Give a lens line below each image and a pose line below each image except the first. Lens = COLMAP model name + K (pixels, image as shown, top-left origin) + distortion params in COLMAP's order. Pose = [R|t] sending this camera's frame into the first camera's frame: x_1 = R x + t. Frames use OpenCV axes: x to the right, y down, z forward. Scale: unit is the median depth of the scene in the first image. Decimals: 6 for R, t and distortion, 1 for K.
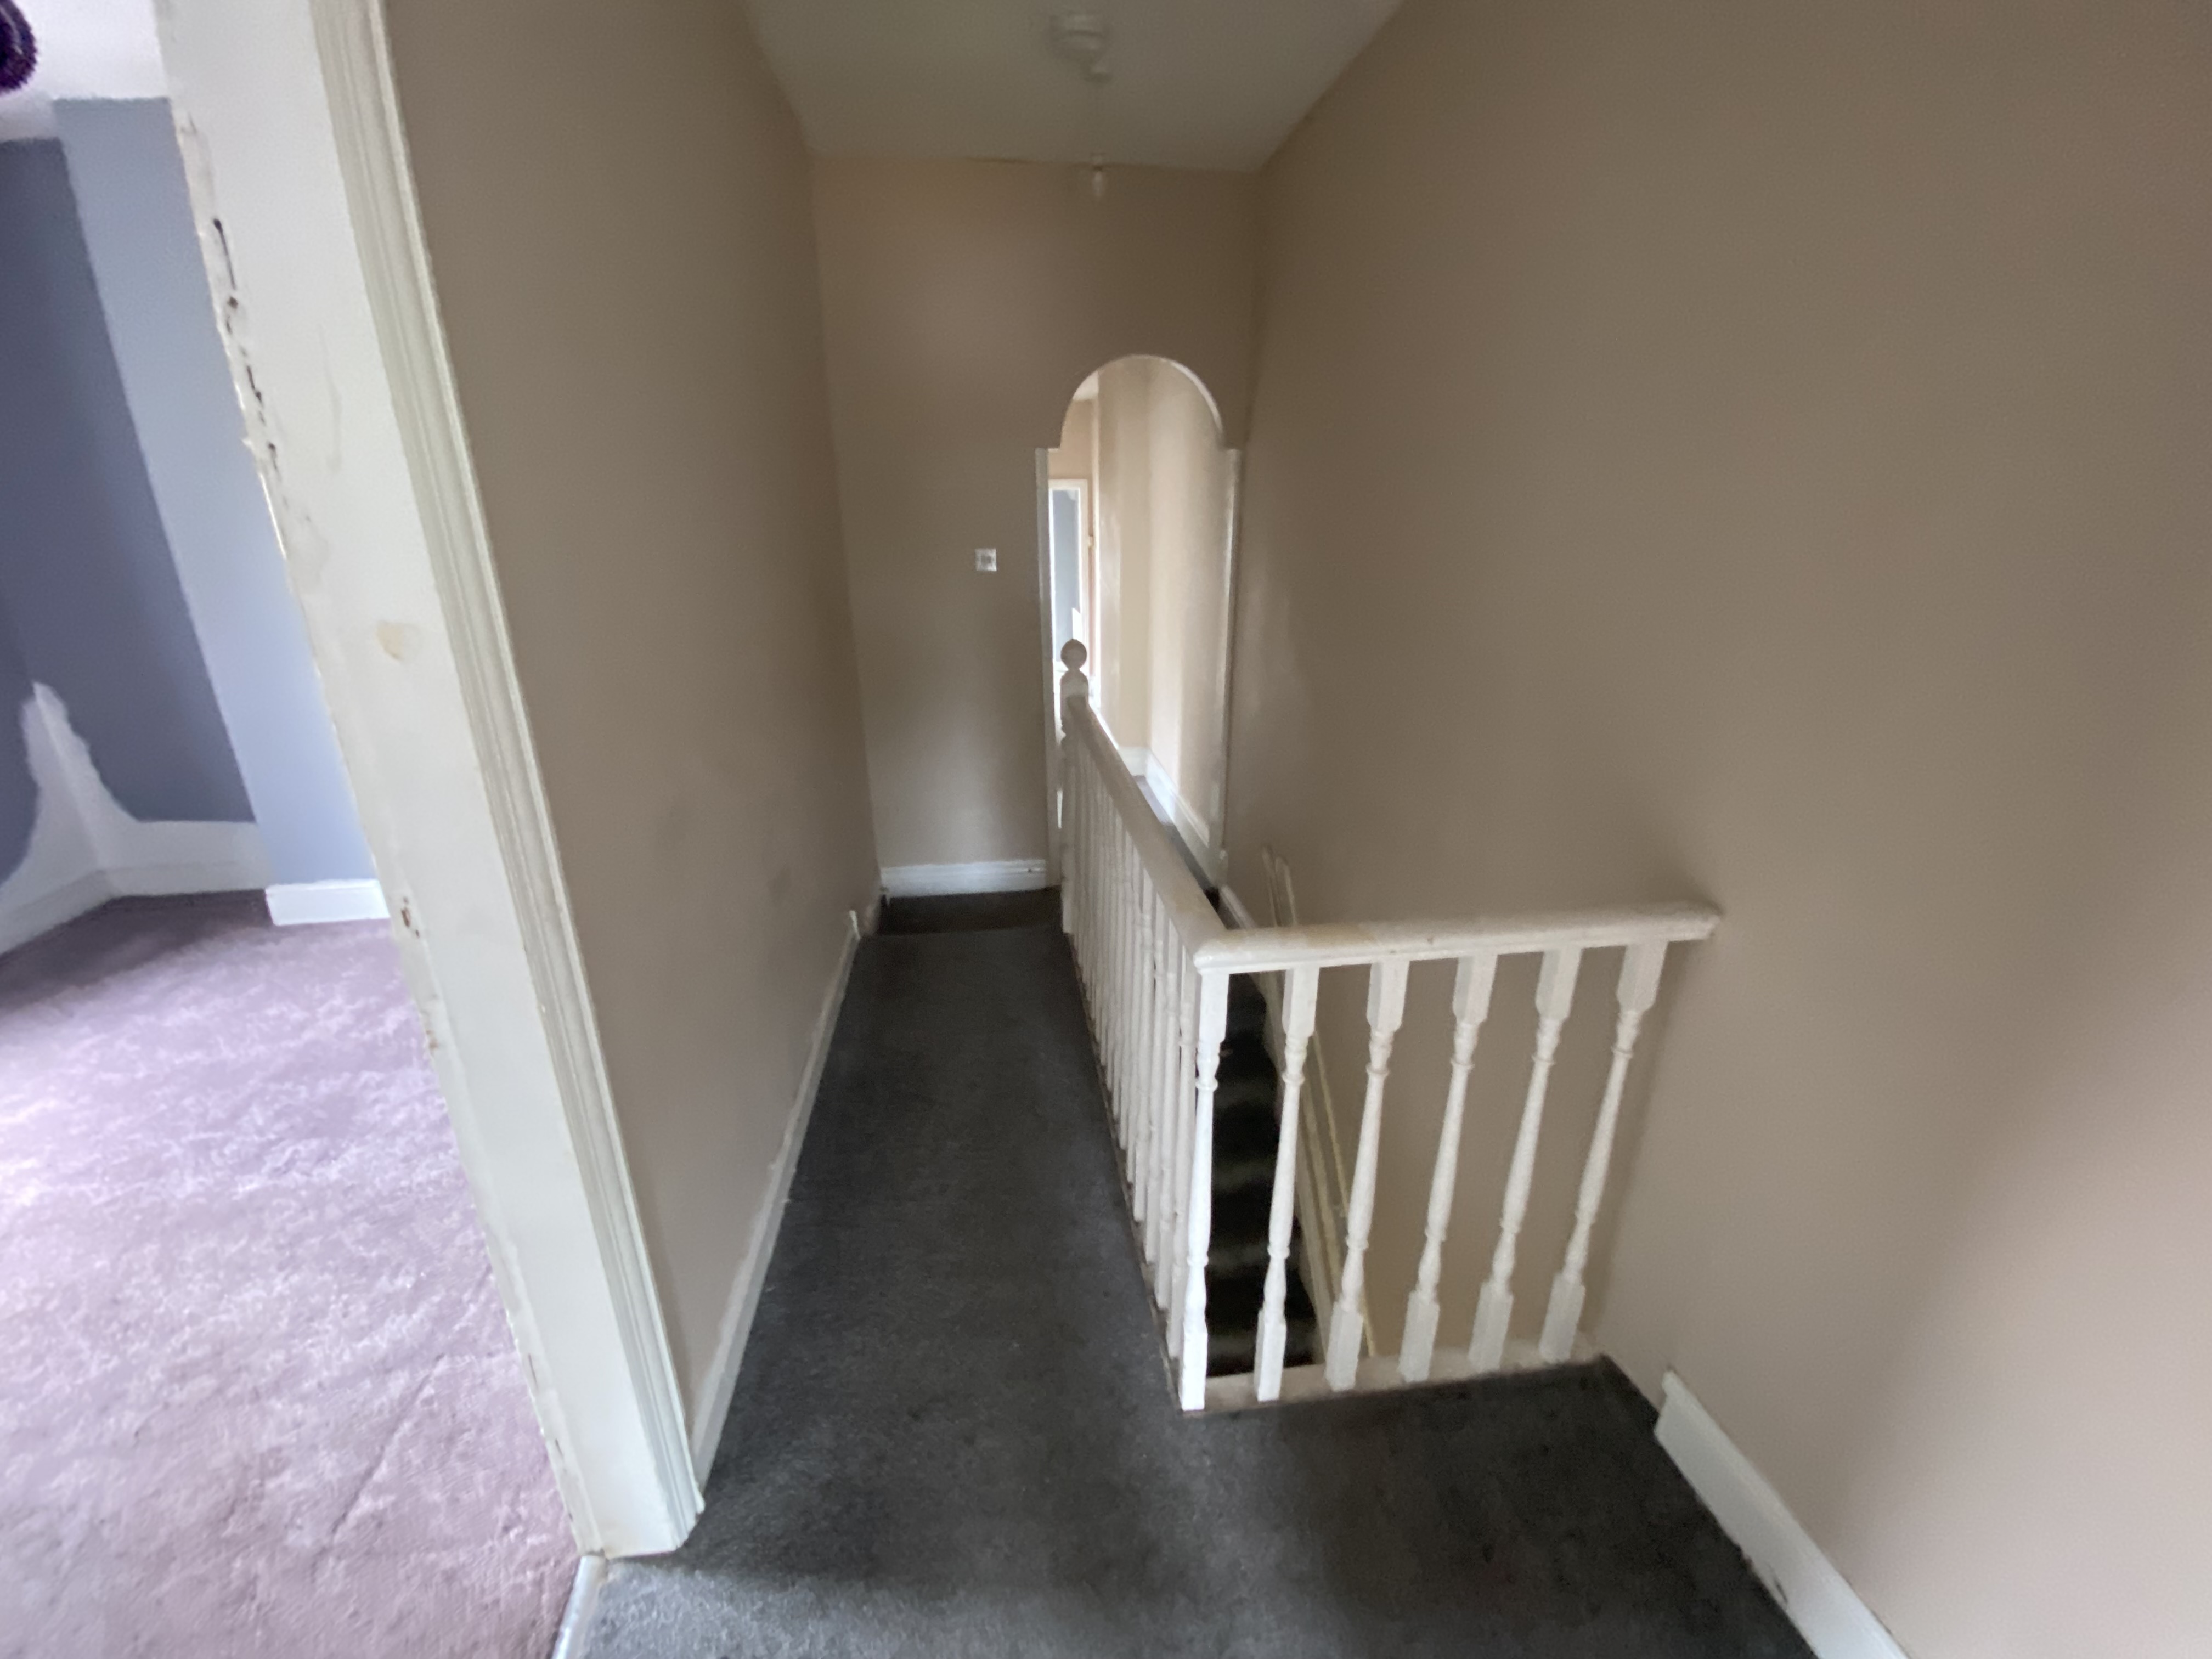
lens RADIAL K [[879.3, 0, 1109.6], [0, 879.3, 828.9], [0, 0, 1]] dist [-0.036030, -0.001725]
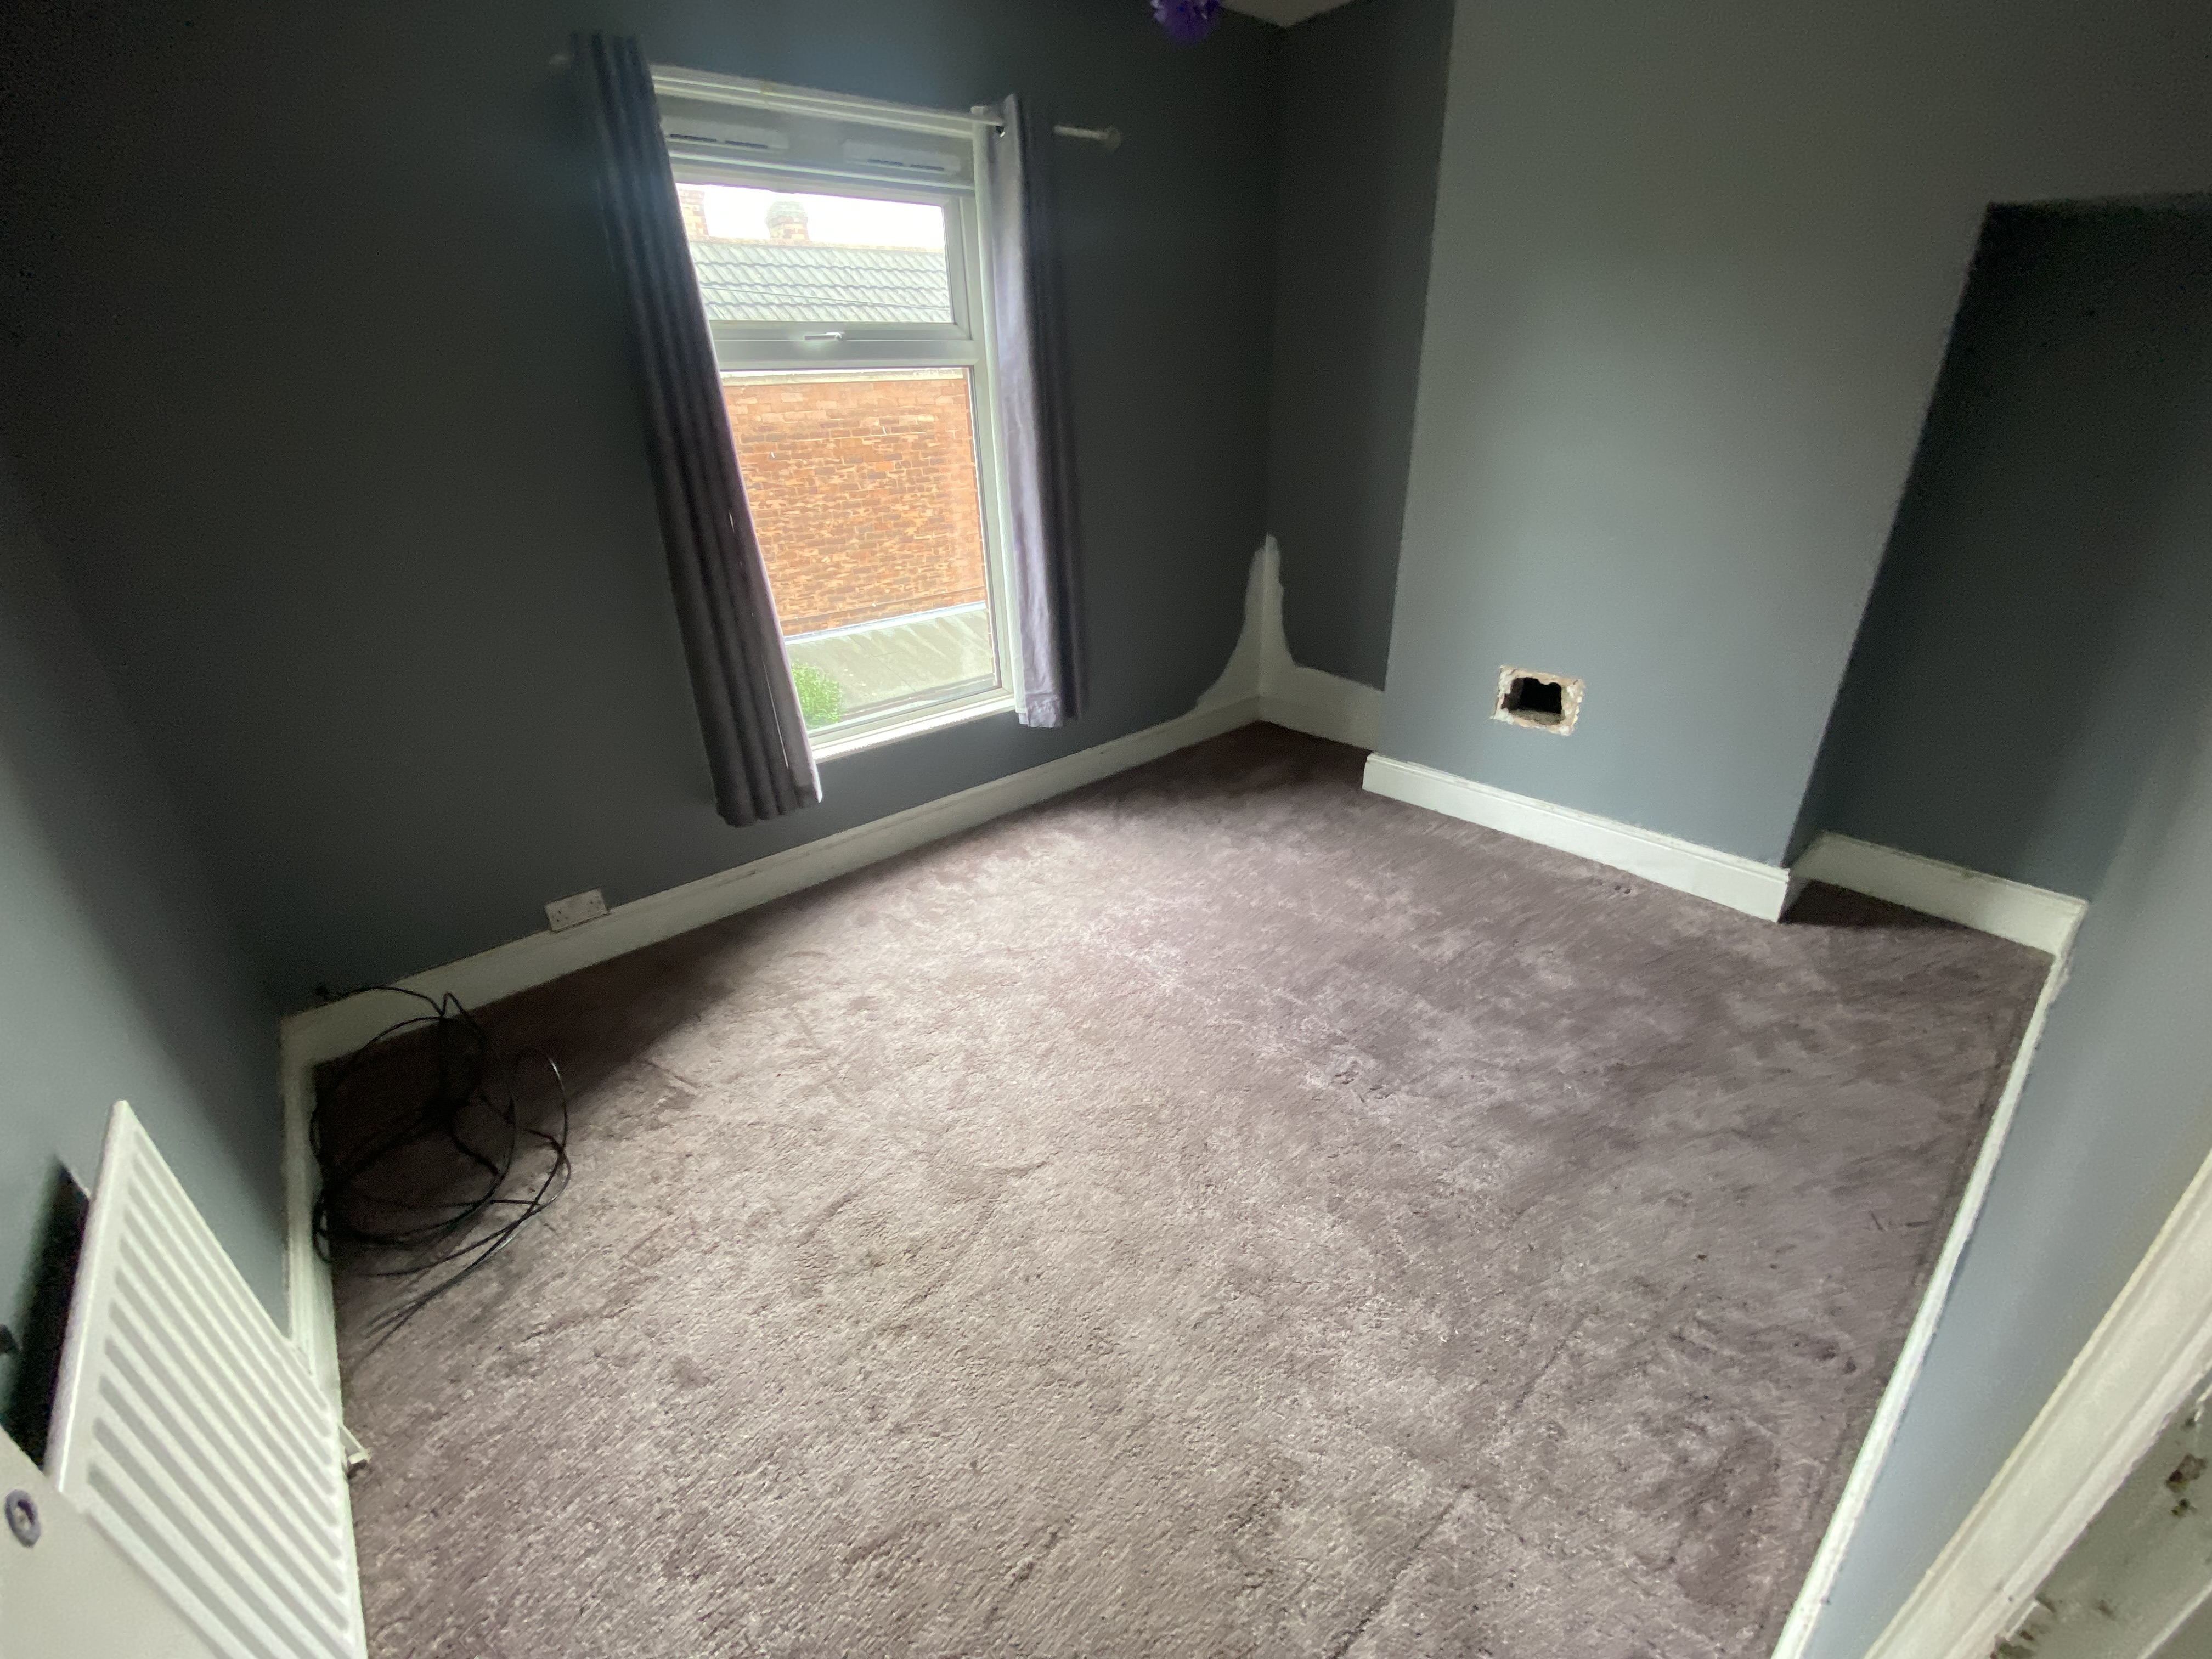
lens RADIAL K [[879.3, 0, 1098.0], [0, 879.3, 834.7], [0, 0, 1]] dist [-0.036030, -0.001725]
pose [[0.506672, 0.359670, -0.783531, -0.356311], [-0.258796, 0.930360, 0.259719, -0.048331], [0.822379, 0.071182, 0.564469, 0.132503]]
